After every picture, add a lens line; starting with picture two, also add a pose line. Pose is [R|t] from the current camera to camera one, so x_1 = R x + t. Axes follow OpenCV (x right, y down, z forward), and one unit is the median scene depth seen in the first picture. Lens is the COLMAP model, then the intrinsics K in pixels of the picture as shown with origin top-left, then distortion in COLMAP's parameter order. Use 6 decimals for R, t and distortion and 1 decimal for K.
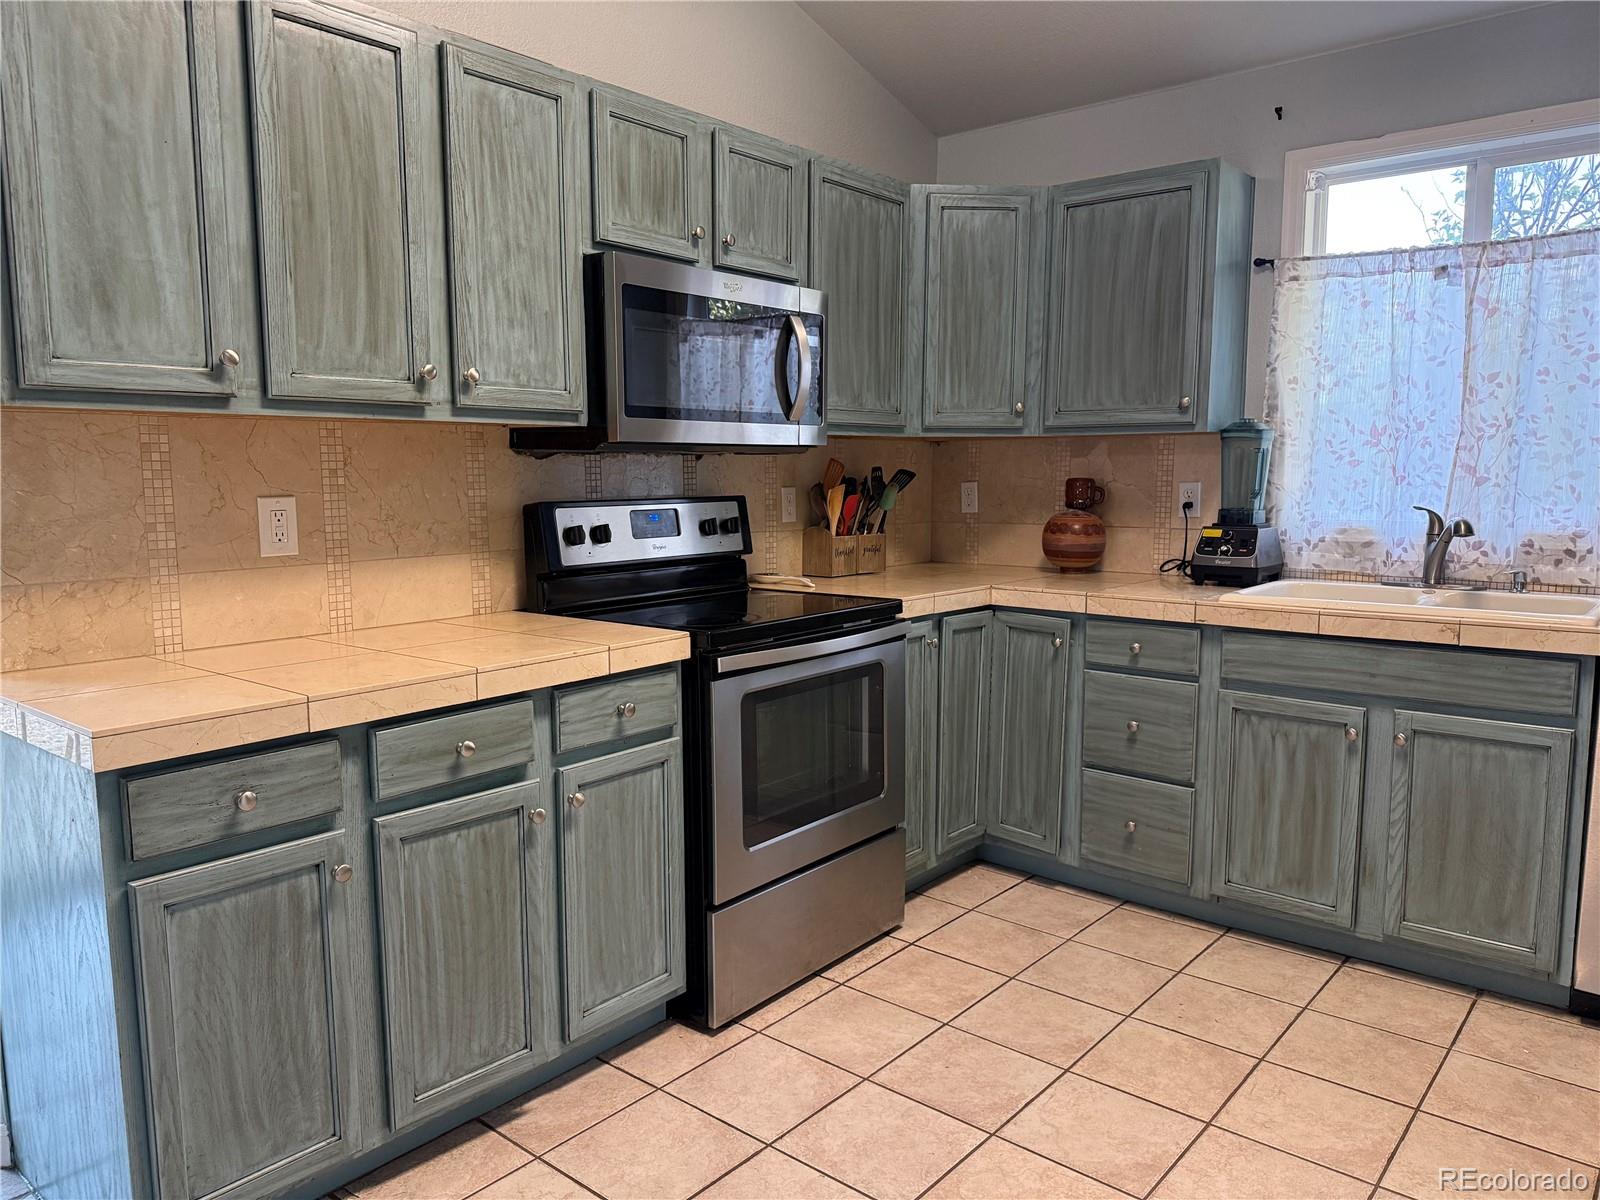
lens RADIAL K [[1122.1, 0, 809.8], [0, 1122.1, 603.3], [0, 0, 1]] dist [0.052193, -0.070793]
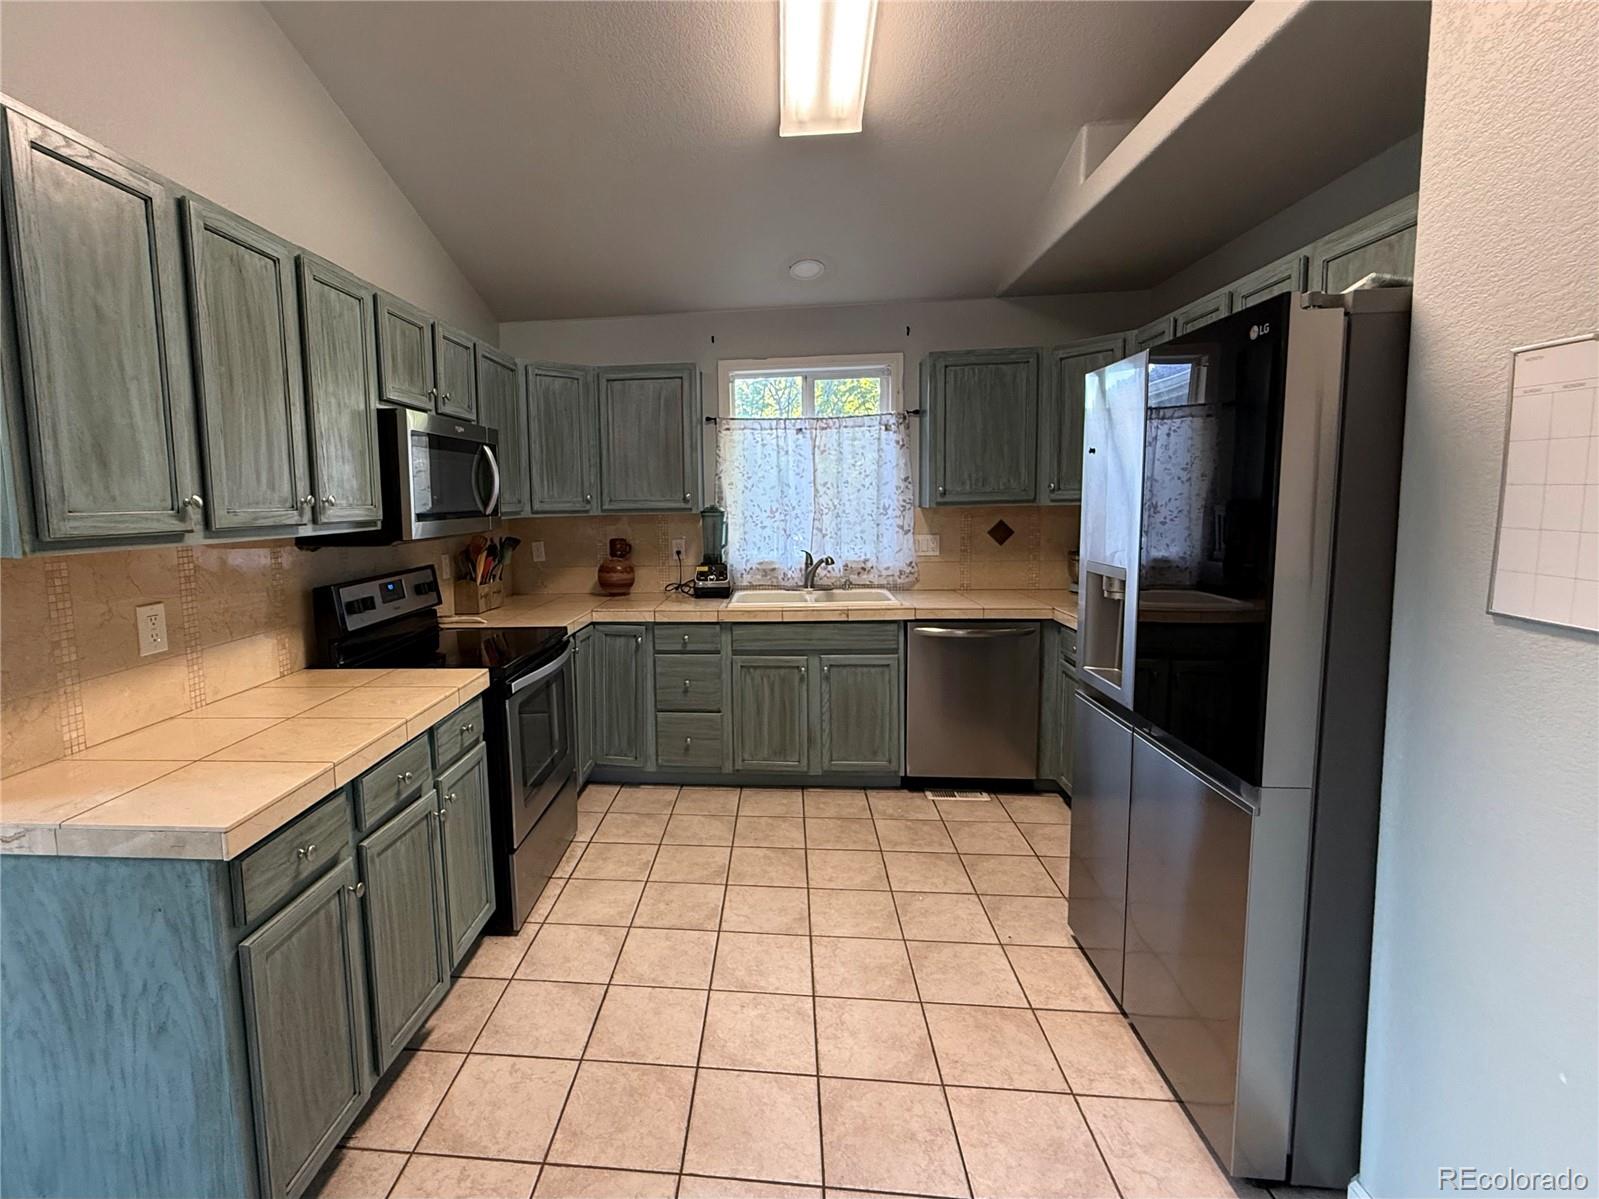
lens RADIAL K [[740.7, 0, 706.3], [0, 740.7, 571.8], [0, 0, 1]] dist [-0.002155, 0.001043]
pose [[0.833099, -0.069753, 0.548708, -0.342777], [0.086771, 0.996215, -0.005103, -0.061686], [-0.546276, 0.051863, 0.835998, 0.020619]]
